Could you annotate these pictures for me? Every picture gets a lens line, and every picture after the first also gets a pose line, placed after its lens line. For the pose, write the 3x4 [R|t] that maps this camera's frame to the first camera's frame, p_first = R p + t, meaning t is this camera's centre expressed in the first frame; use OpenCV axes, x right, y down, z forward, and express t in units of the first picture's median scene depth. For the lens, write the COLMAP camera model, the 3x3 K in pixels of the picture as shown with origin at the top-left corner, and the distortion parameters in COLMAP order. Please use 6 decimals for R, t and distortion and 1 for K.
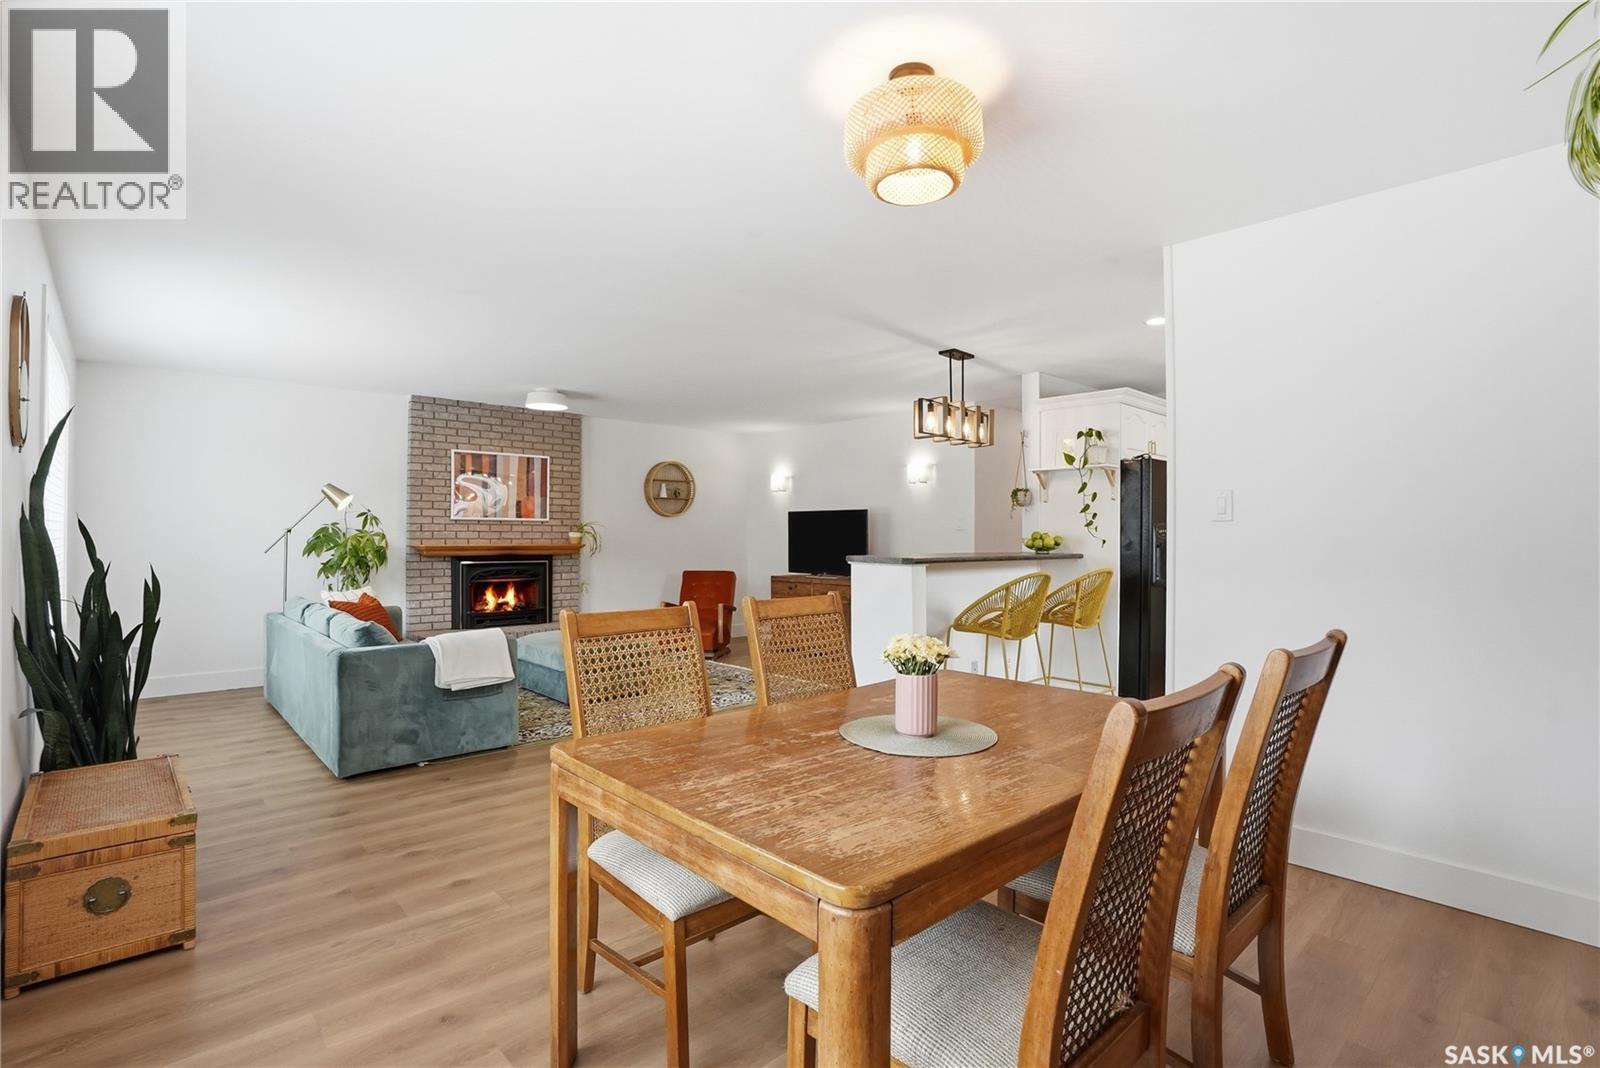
lens RADIAL K [[760.6, 0, 780.3], [0, 760.6, 535.1], [0, 0, 1]] dist [-0.034858, 0.000552]
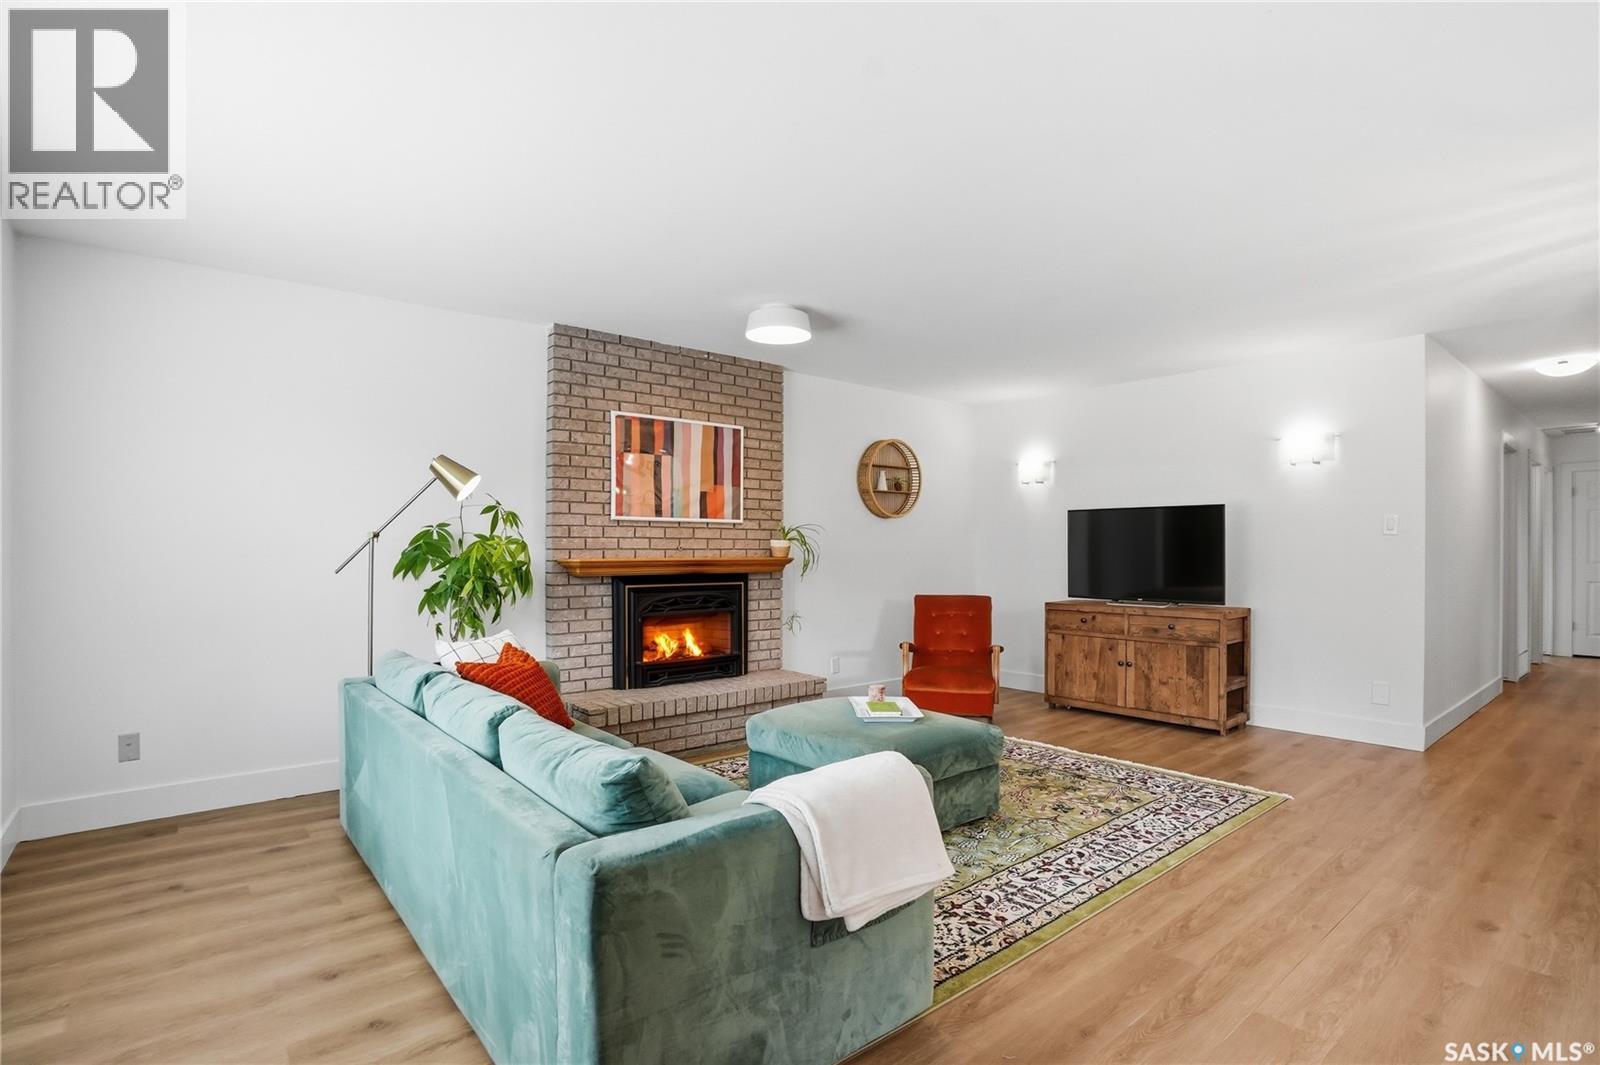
lens RADIAL K [[787.3, 0, 805.8], [0, 787.3, 558.3], [0, 0, 1]] dist [-0.037008, 0.000919]
pose [[0.999589, -0.000518, -0.028646, -0.249185], [0.000961, 0.999880, 0.015466, 0.002296], [0.028635, -0.015487, 0.999470, 0.331883]]
